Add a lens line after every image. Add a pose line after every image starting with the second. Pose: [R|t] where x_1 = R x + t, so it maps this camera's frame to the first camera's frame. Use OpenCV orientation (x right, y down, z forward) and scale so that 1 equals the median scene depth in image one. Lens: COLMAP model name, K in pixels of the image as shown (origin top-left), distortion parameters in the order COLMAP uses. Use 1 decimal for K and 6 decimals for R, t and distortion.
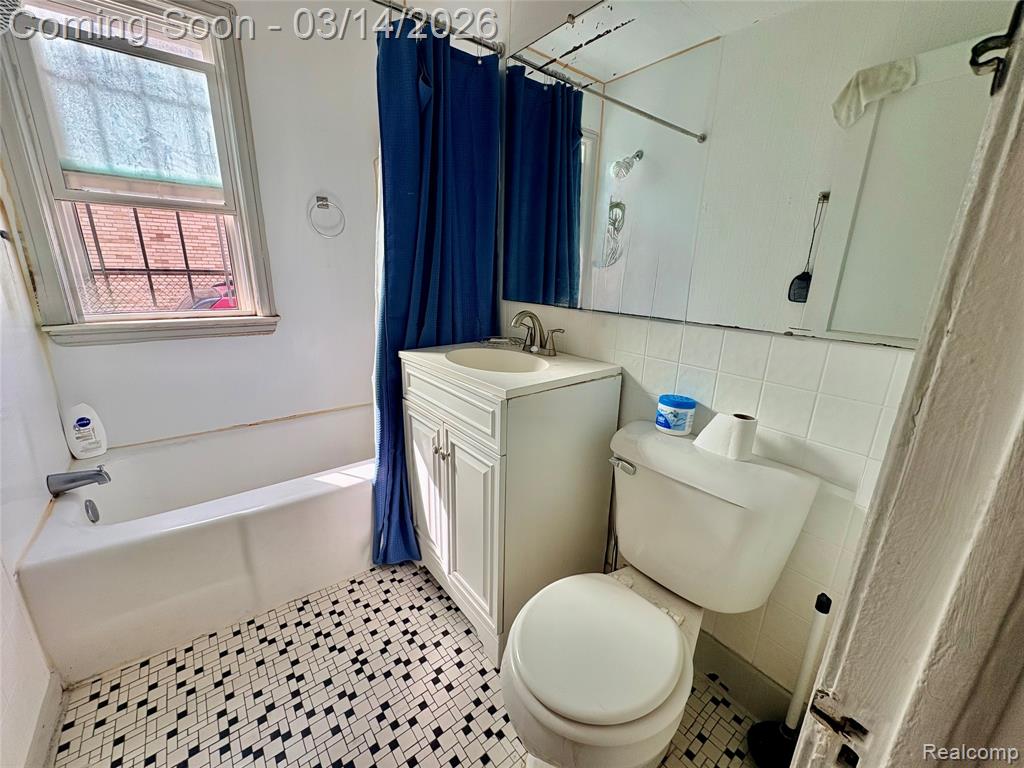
lens RADIAL K [[410.8, 0, 503.6], [0, 410.8, 373.1], [0, 0, 1]] dist [0.004296, 0.000036]
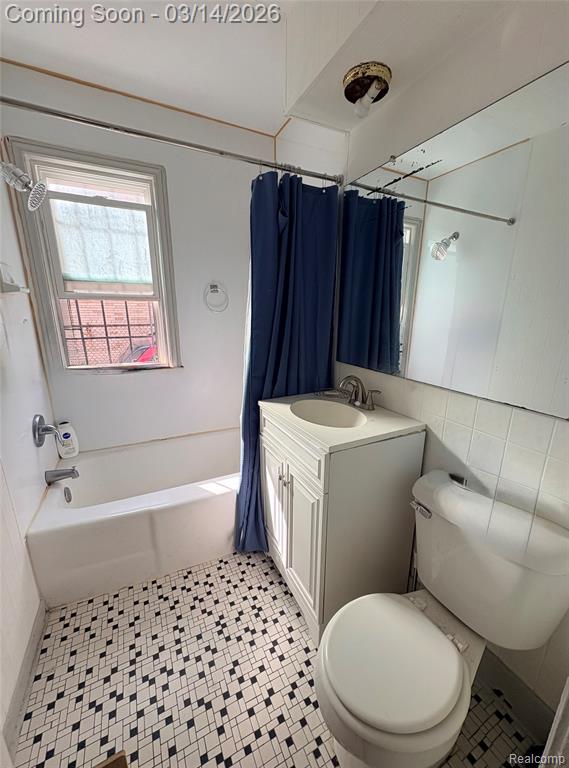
lens RADIAL K [[308.1, 0, 285.1], [0, 308.1, 384.9], [0, 0, 1]] dist [0.004296, 0.000036]
pose [[0.981136, 0.033814, -0.190340, 0.036281], [-0.037680, 0.999150, -0.016723, -0.100581], [0.189612, 0.023579, 0.981576, -0.019390]]
